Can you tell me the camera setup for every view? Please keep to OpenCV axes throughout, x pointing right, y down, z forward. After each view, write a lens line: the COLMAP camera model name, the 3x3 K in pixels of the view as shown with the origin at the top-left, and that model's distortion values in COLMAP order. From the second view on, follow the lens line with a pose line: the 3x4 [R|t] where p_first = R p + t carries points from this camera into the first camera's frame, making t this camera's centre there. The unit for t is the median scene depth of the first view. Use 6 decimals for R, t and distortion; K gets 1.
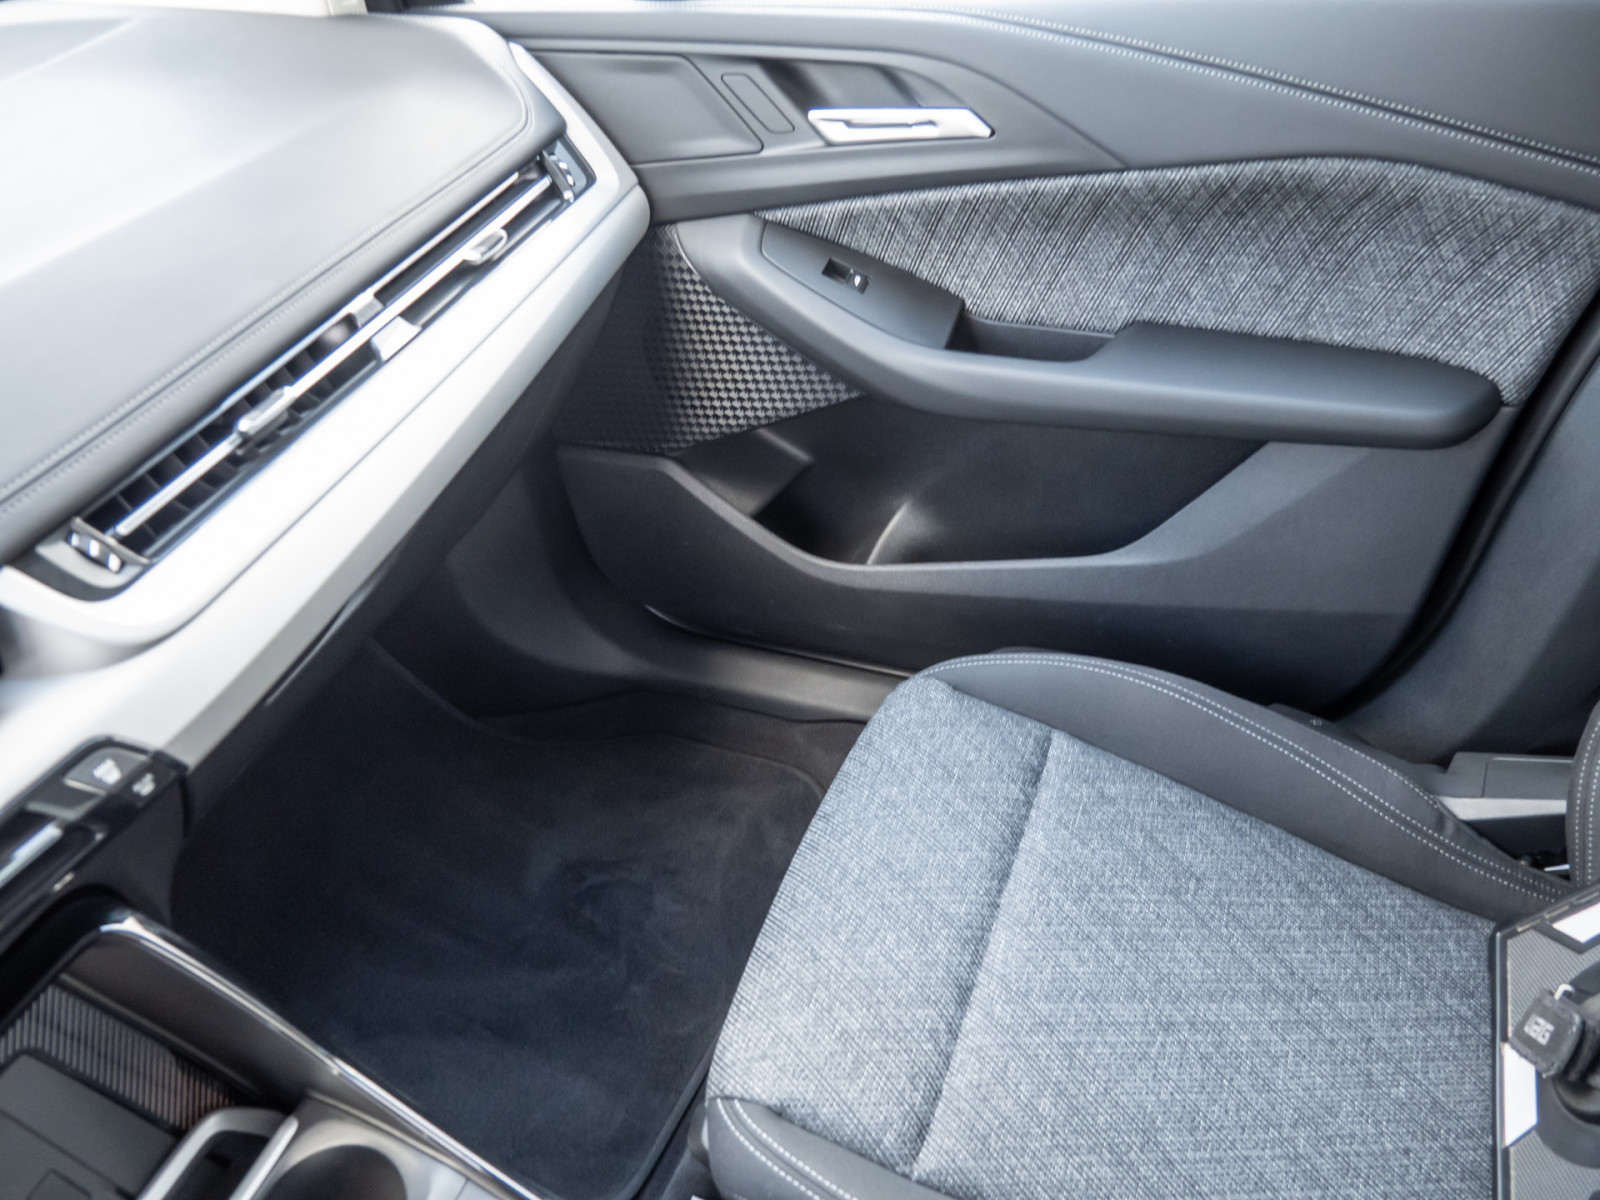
lens RADIAL K [[1147.4, 0, 829.7], [0, 1147.4, 591.4], [0, 0, 1]] dist [-0.037869, 0.017949]
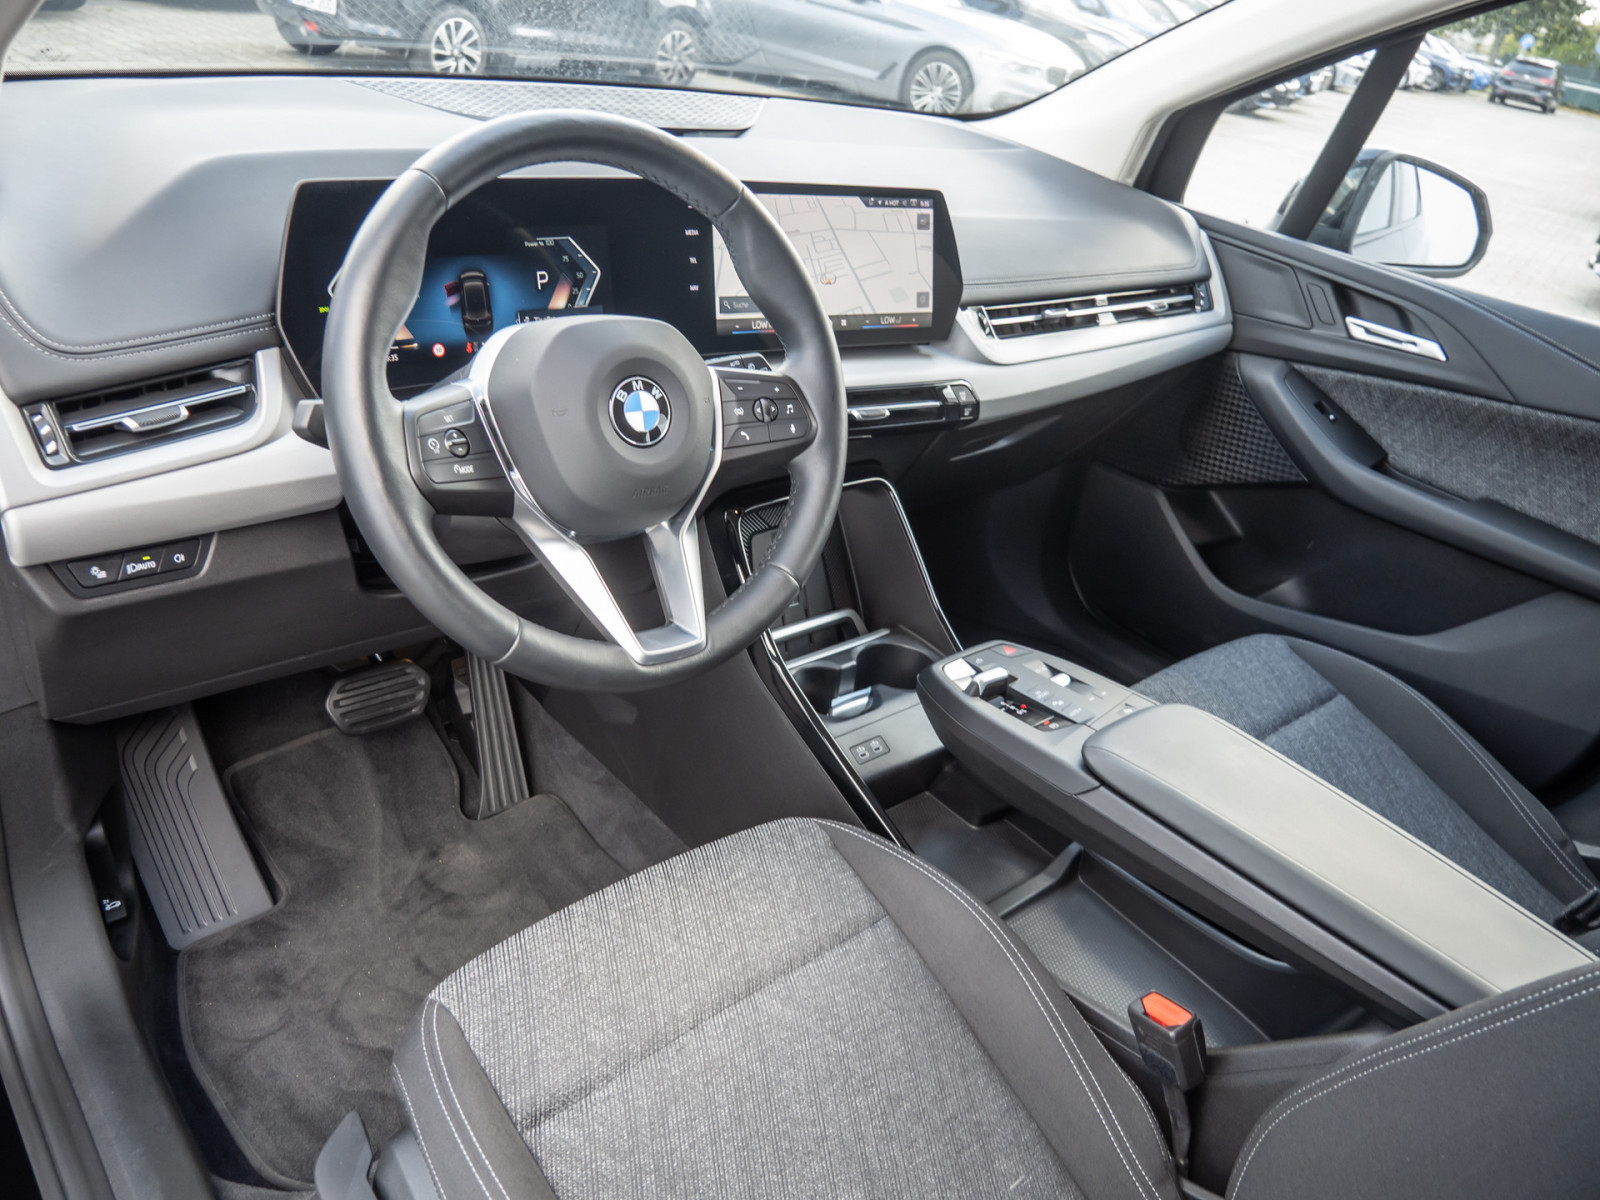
lens RADIAL K [[1147.4, 0, 865.2], [0, 1147.4, 584.9], [0, 0, 1]] dist [-0.037869, 0.017949]
pose [[0.866105, 0.422432, -0.267232, -0.021548], [-0.474241, 0.863388, -0.172213, 0.682857], [0.157977, 0.275887, 0.948119, -0.775554]]
